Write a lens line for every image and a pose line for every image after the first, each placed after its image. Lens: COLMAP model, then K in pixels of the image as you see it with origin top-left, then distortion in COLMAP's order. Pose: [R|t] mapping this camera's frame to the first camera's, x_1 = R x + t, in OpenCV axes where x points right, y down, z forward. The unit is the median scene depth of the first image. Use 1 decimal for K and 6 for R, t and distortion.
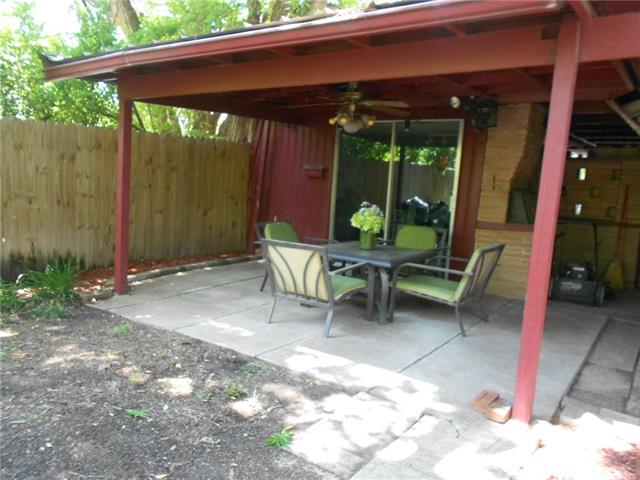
lens RADIAL K [[503.7, 0, 330.4], [0, 503.7, 241.0], [0, 0, 1]] dist [0.008133, -0.001280]
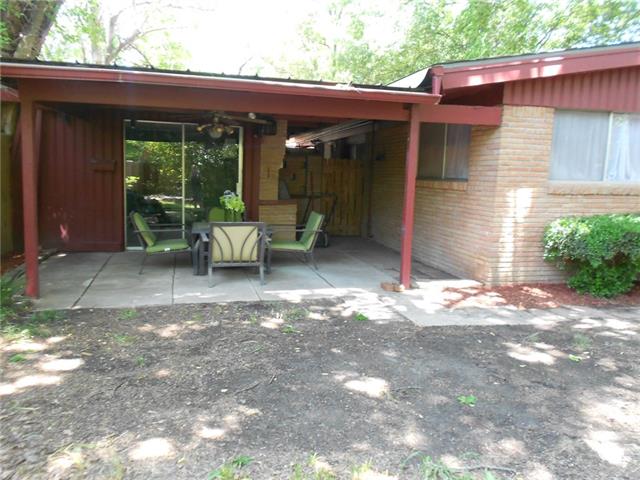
lens RADIAL K [[503.7, 0, 330.4], [0, 503.7, 241.0], [0, 0, 1]] dist [0.008133, -0.001280]
pose [[0.626442, -0.129099, 0.768703, -0.946141], [0.100180, 0.991345, 0.084850, -0.036113], [-0.773004, 0.023855, 0.633953, -0.061004]]
